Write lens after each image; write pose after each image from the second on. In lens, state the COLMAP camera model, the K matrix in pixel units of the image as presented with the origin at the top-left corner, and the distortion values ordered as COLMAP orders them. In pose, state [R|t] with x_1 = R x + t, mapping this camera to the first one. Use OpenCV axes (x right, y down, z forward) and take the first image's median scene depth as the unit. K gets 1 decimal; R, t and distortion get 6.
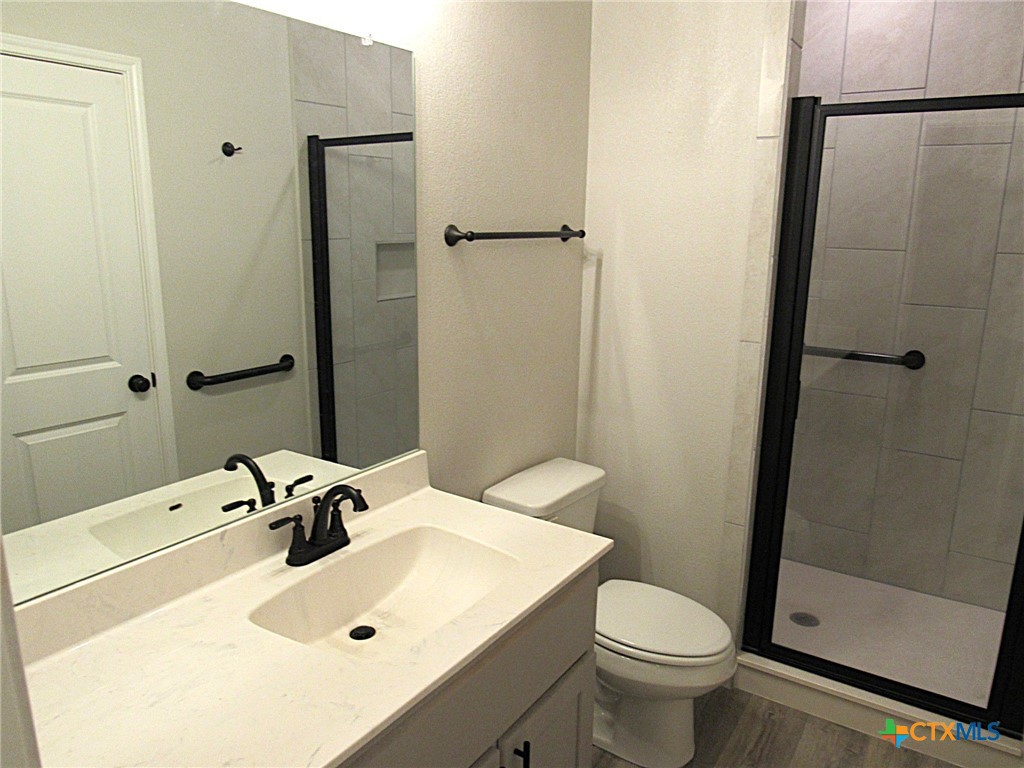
lens RADIAL K [[743.2, 0, 512.0], [0, 743.2, 384.0], [0, 0, 1]] dist [0.000272, 0.004201]
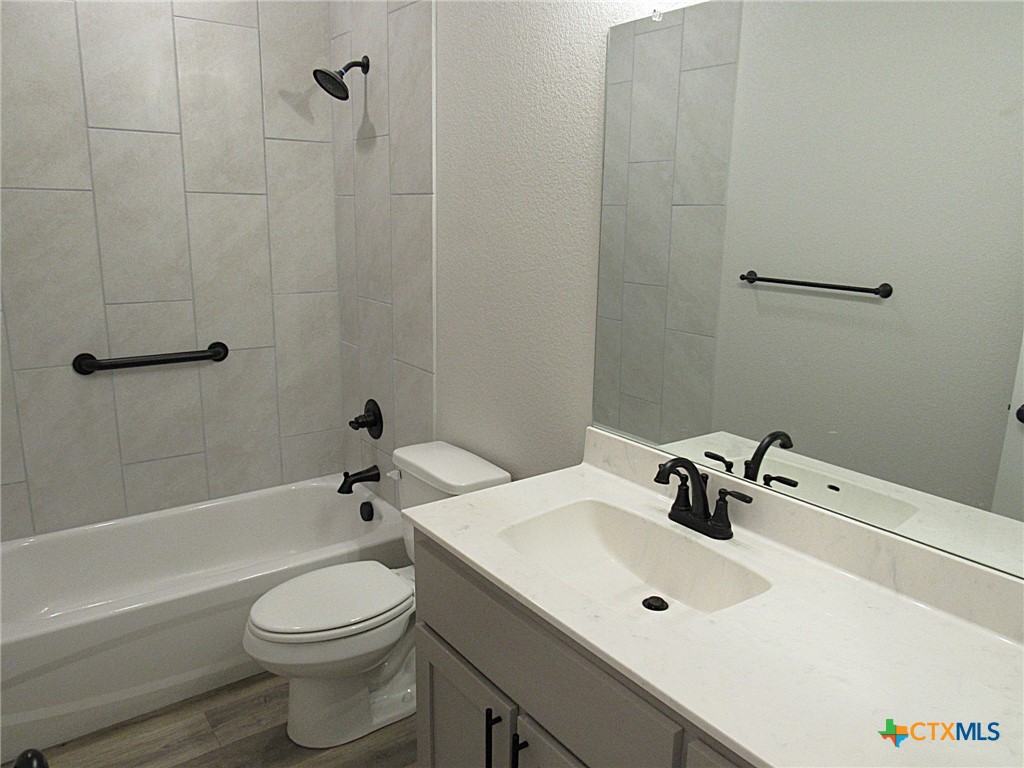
lens RADIAL K [[743.2, 0, 512.0], [0, 743.2, 384.0], [0, 0, 1]] dist [0.000272, 0.004201]
pose [[-0.353802, 0.194815, -0.914807, 0.701849], [-0.237308, 0.927366, 0.289269, -0.178918], [0.904715, 0.319435, -0.281873, 0.982094]]
